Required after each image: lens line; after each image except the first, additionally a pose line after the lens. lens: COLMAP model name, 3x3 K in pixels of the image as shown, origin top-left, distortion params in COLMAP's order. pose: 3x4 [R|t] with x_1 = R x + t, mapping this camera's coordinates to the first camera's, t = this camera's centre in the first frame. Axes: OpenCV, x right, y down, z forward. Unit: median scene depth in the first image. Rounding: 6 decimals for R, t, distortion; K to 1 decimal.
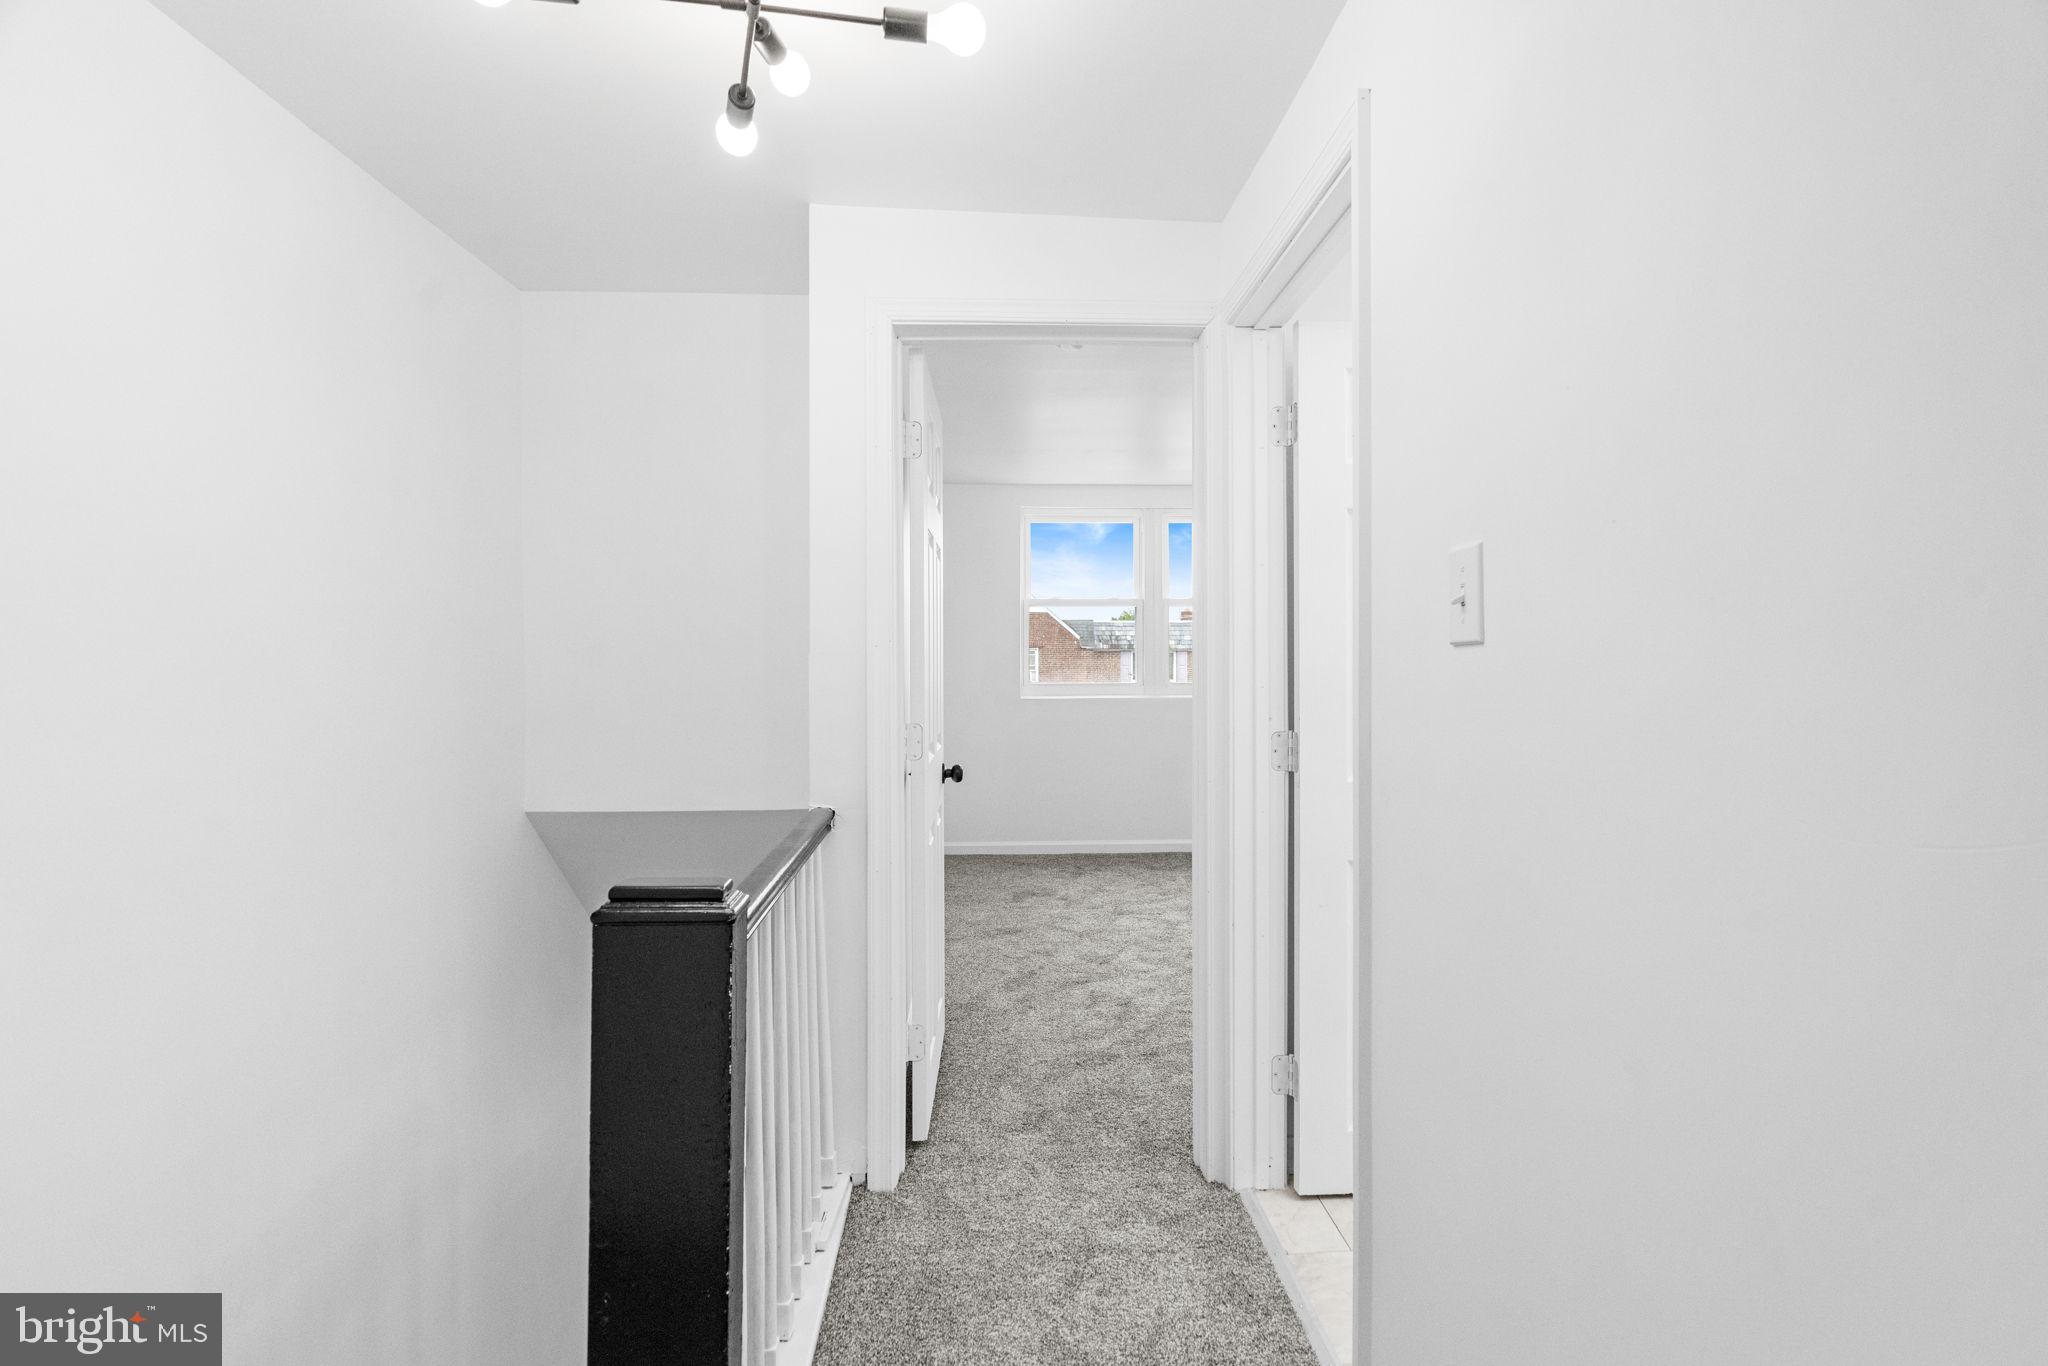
lens RADIAL K [[935.2, 0, 1028.0], [0, 935.2, 667.7], [0, 0, 1]] dist [0.001946, 0.001303]
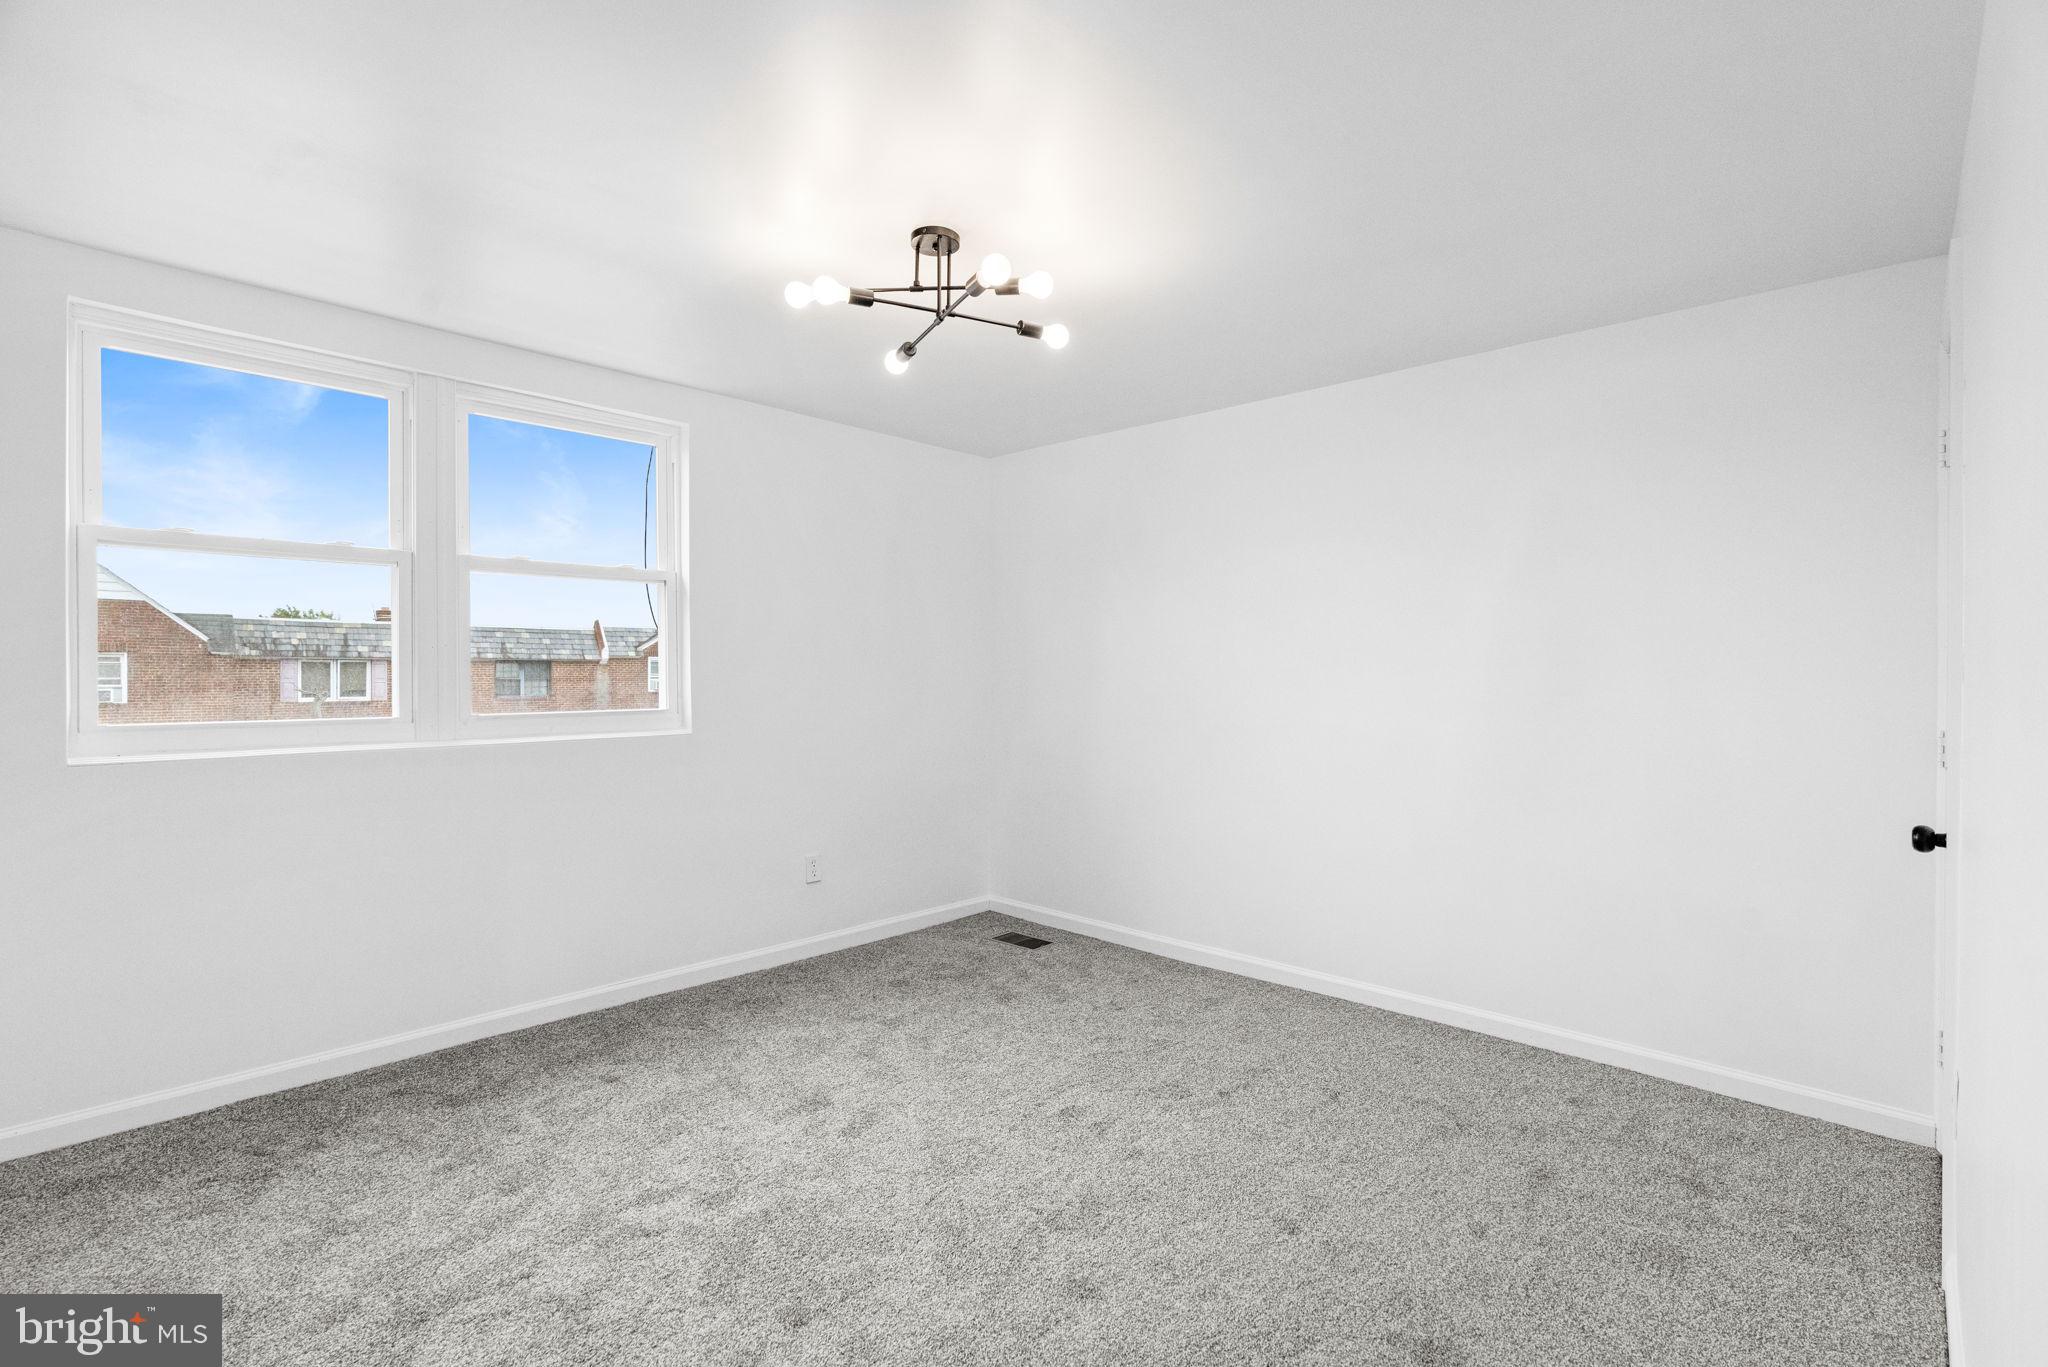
lens RADIAL K [[940.5, 0, 1021.6], [0, 940.5, 674.7], [0, 0, 1]] dist [-0.002427, -0.000182]
pose [[0.715910, -0.002019, 0.698190, 0.001267], [0.005363, 0.999982, -0.002607, -0.001368], [-0.698172, 0.005611, 0.715908, 0.124315]]
